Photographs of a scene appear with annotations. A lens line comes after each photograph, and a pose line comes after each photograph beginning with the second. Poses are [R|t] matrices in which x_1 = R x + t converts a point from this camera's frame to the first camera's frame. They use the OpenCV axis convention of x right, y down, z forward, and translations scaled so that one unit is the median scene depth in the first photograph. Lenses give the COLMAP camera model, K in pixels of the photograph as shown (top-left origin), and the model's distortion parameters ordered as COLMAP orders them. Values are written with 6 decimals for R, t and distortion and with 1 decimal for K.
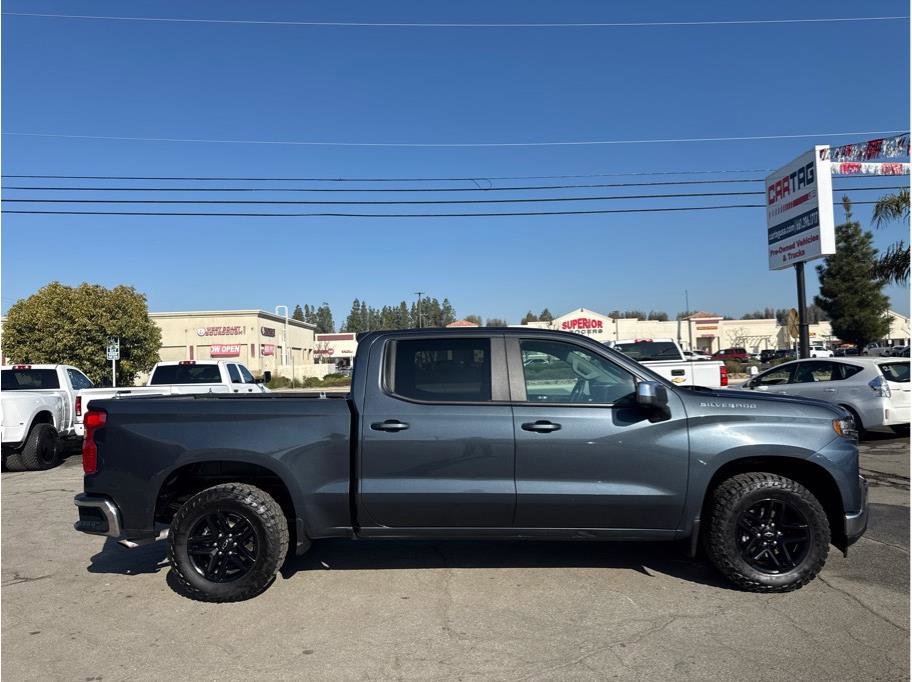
lens RADIAL K [[647.6, 0, 454.5], [0, 647.6, 339.3], [0, 0, 1]] dist [0.031533, -0.033670]
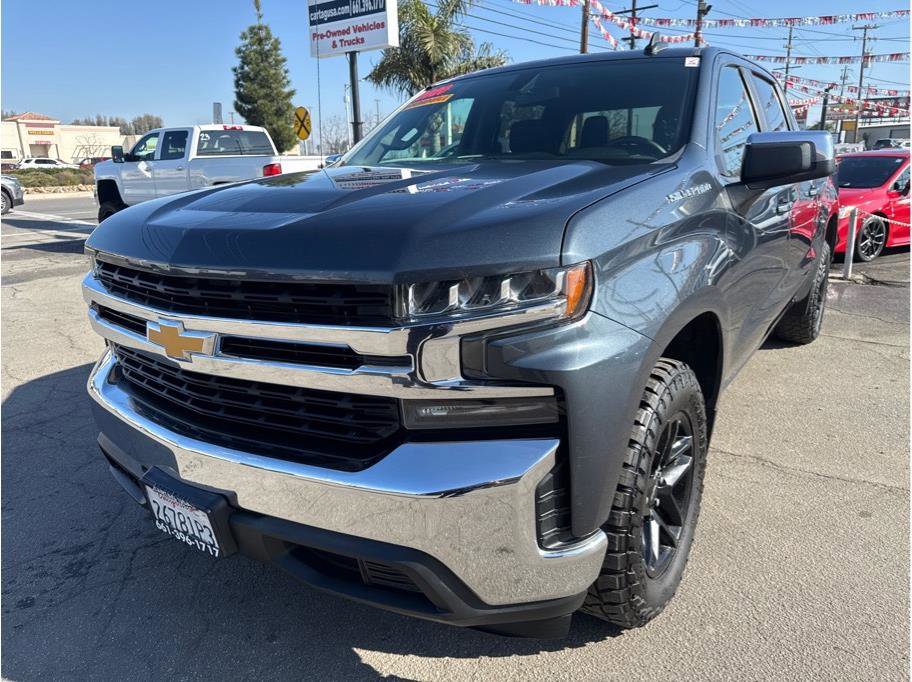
lens RADIAL K [[647.6, 0, 446.7], [0, 647.6, 341.5], [0, 0, 1]] dist [0.031533, -0.033670]
pose [[0.585944, -0.193043, 0.787022, -0.209892], [-0.033944, 0.964511, 0.261850, 0.034215], [-0.809640, -0.180144, 0.558597, 0.296590]]
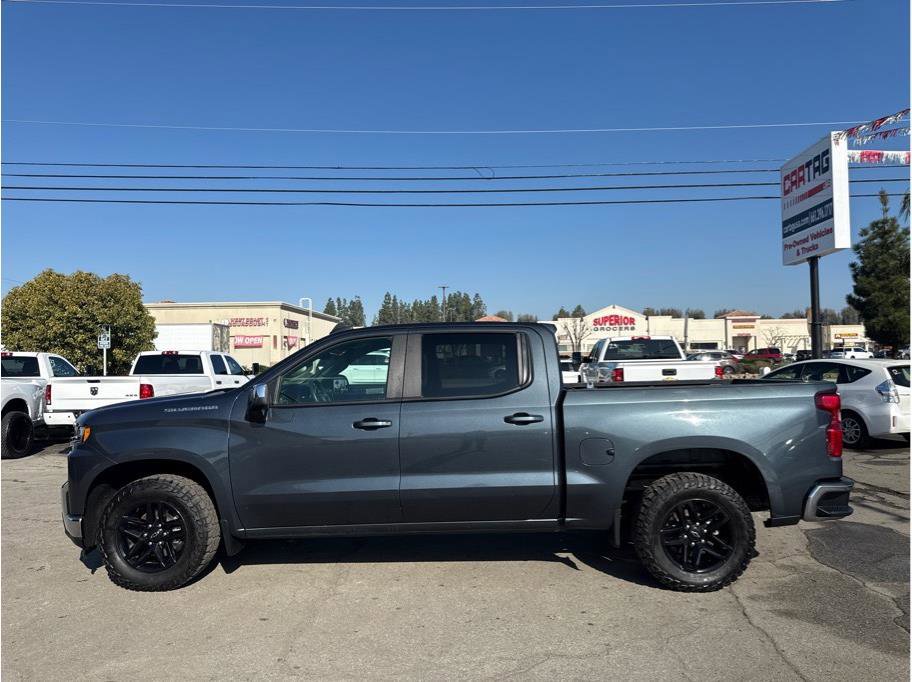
lens RADIAL K [[647.6, 0, 458.6], [0, 647.6, 342.8], [0, 0, 1]] dist [0.031533, -0.033670]
pose [[0.998718, 0.016587, -0.047815, 0.066593], [-0.015956, 0.999781, 0.013538, 0.000739], [0.048030, -0.012758, 0.998764, 0.036960]]
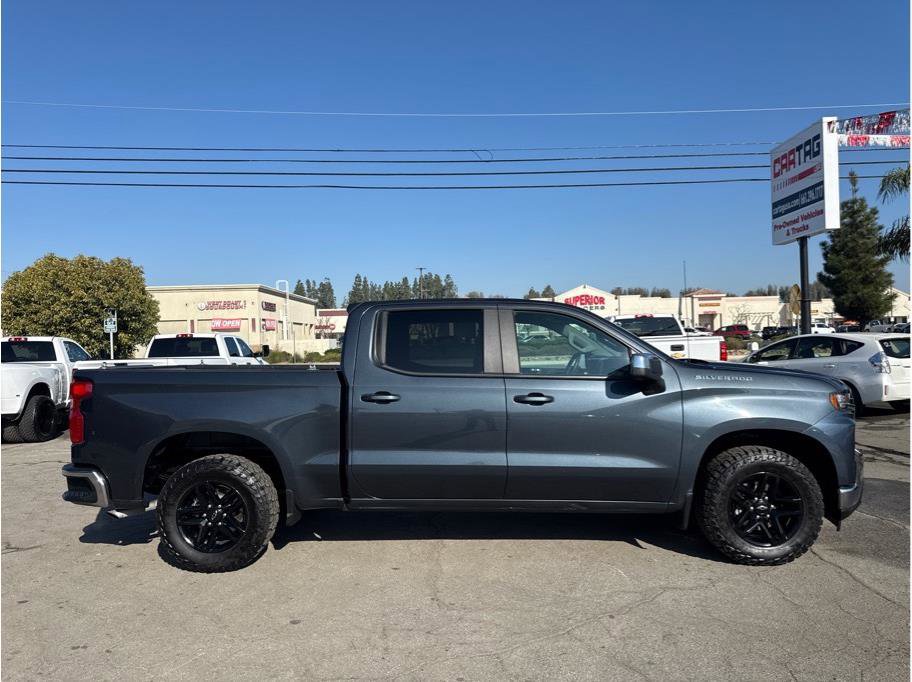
lens RADIAL K [[647.6, 0, 456.5], [0, 647.6, 343.3], [0, 0, 1]] dist [0.031533, -0.033670]
pose [[0.999989, 0.004602, -0.000226, 0.004725], [-0.004588, 0.999057, 0.043165, 0.002467], [0.000425, -0.043163, 0.999068, 0.005628]]
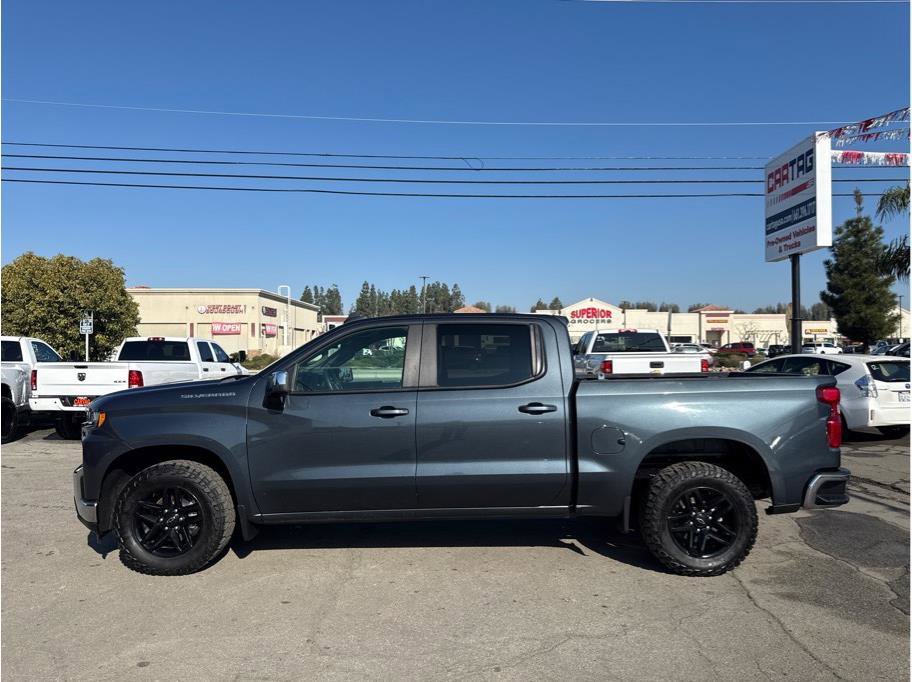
lens RADIAL K [[647.6, 0, 458.8], [0, 647.6, 343.1], [0, 0, 1]] dist [0.031533, -0.033670]
pose [[0.999471, 0.030705, -0.010682, 0.048179], [-0.030396, 0.999146, 0.027971, 0.001073], [0.011532, -0.027632, 0.999552, 0.030683]]
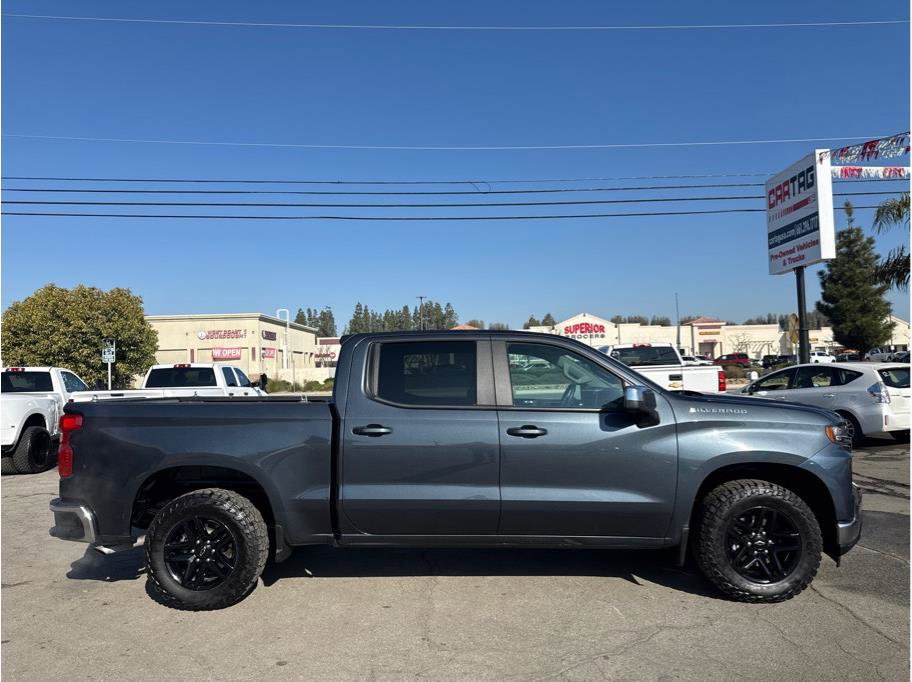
lens RADIAL K [[647.6, 0, 456.6], [0, 647.6, 342.0], [0, 0, 1]] dist [0.031533, -0.033670]
pose [[0.999993, 0.003563, -0.001181, 0.008396], [-0.003566, 0.999990, -0.002586, 0.000674], [0.001172, 0.002590, 0.999996, 0.006622]]
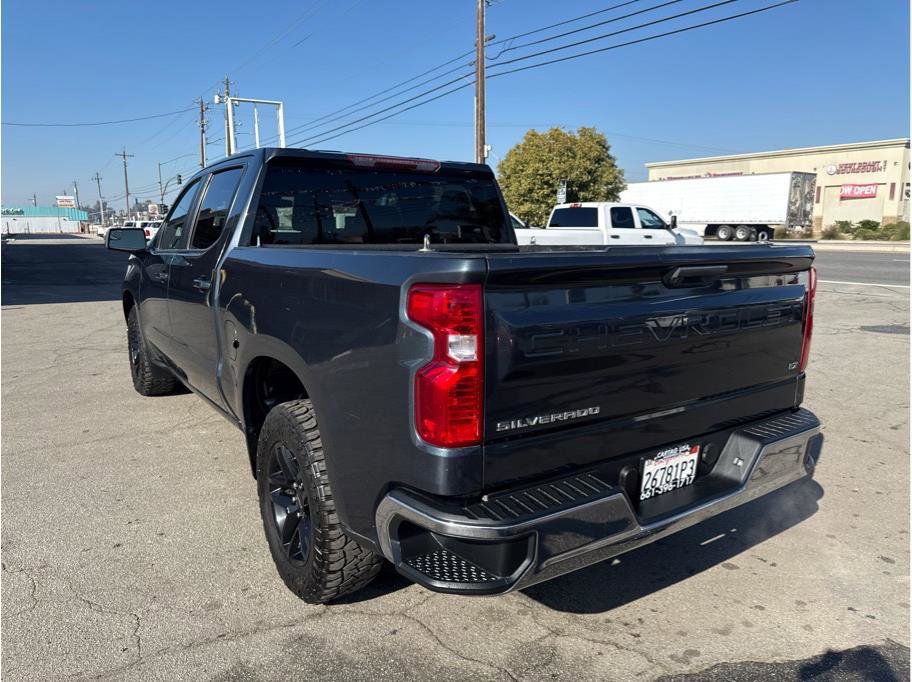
lens RADIAL K [[647.6, 0, 450.8], [0, 647.6, 349.3], [0, 0, 1]] dist [0.031533, -0.033670]
pose [[0.538178, 0.186802, -0.821870, 0.314149], [0.023960, 0.971345, 0.236465, 0.010014], [0.842491, -0.146952, 0.518280, 0.282035]]
